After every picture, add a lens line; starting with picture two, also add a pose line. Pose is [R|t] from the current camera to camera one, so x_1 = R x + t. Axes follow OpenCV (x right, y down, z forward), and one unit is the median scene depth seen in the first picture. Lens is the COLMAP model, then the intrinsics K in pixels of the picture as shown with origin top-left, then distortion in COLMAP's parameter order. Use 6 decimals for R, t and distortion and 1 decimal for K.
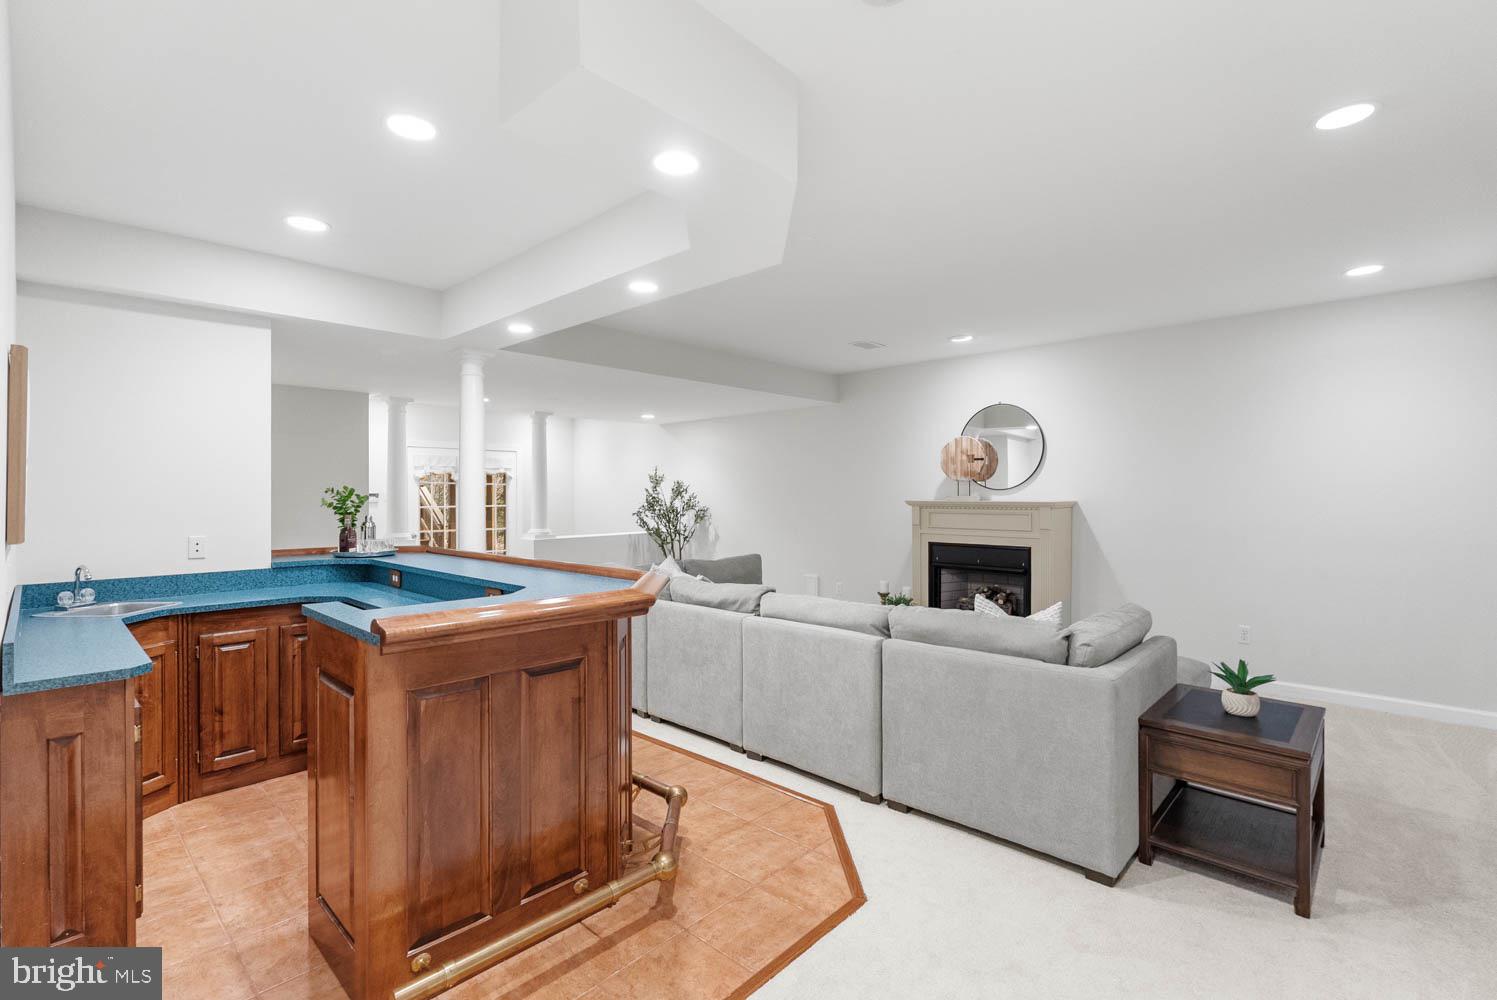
lens RADIAL K [[675.1, 0, 751.6], [0, 675.1, 497.9], [0, 0, 1]] dist [-0.003610, 0.000059]
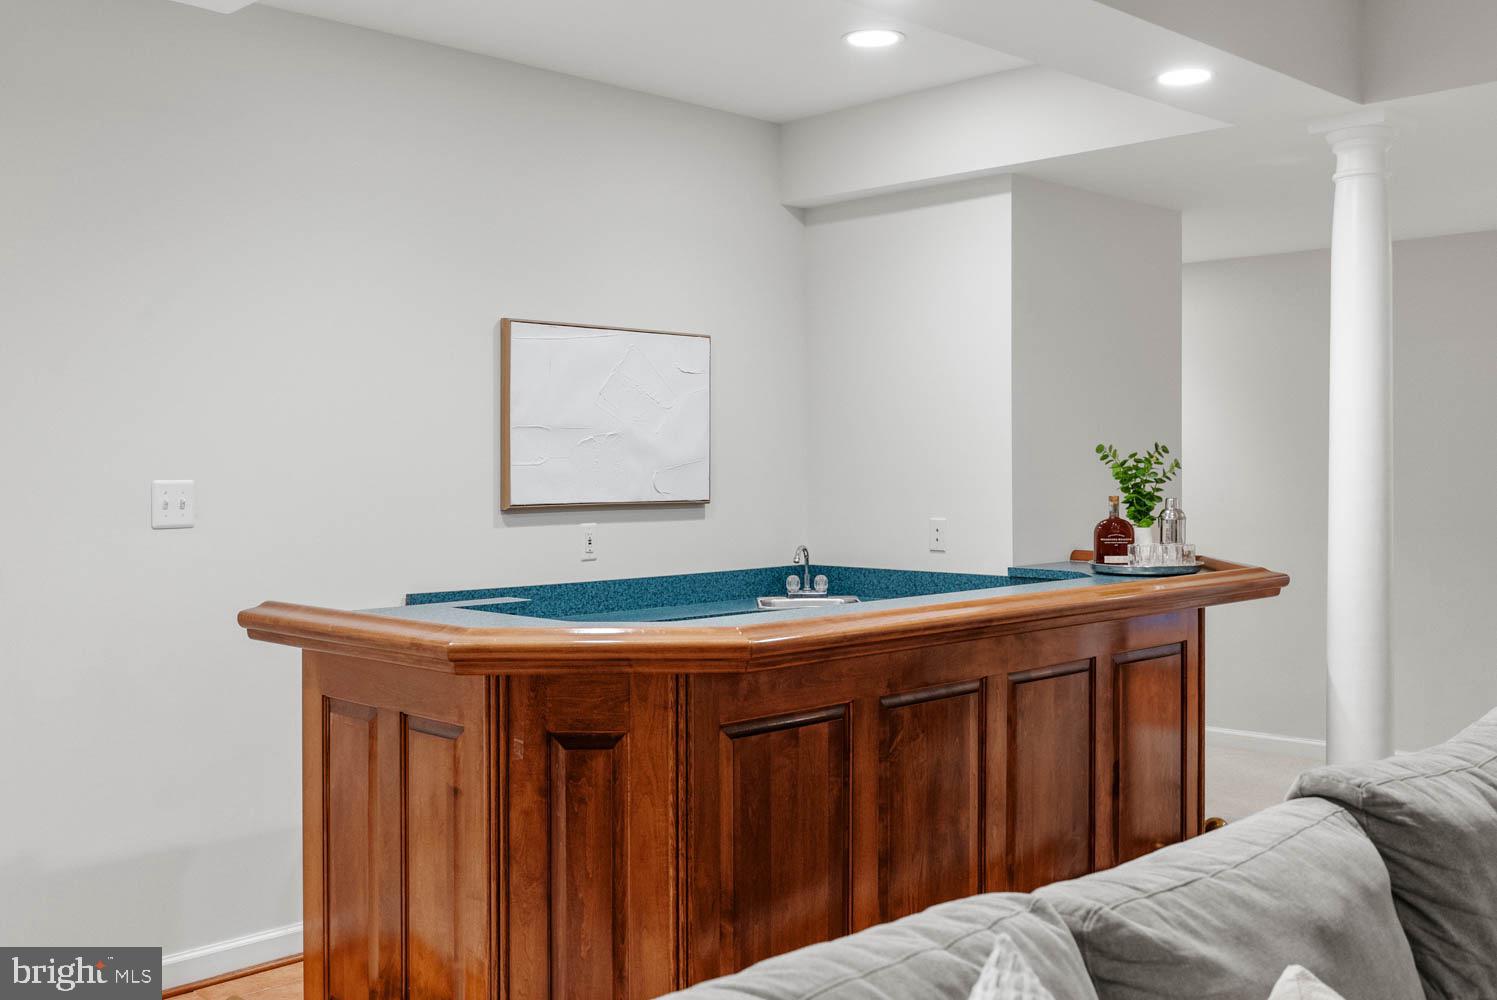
lens RADIAL K [[1467.0, 0, 750.2], [0, 1467.0, 498.4], [0, 0, 1]] dist [-0.015422, 0.000000]
pose [[-0.025580, 0.020831, -0.999456, 0.784367], [0.000220, 0.999783, 0.020832, 0.005124], [0.999673, 0.000313, -0.025579, 0.965777]]
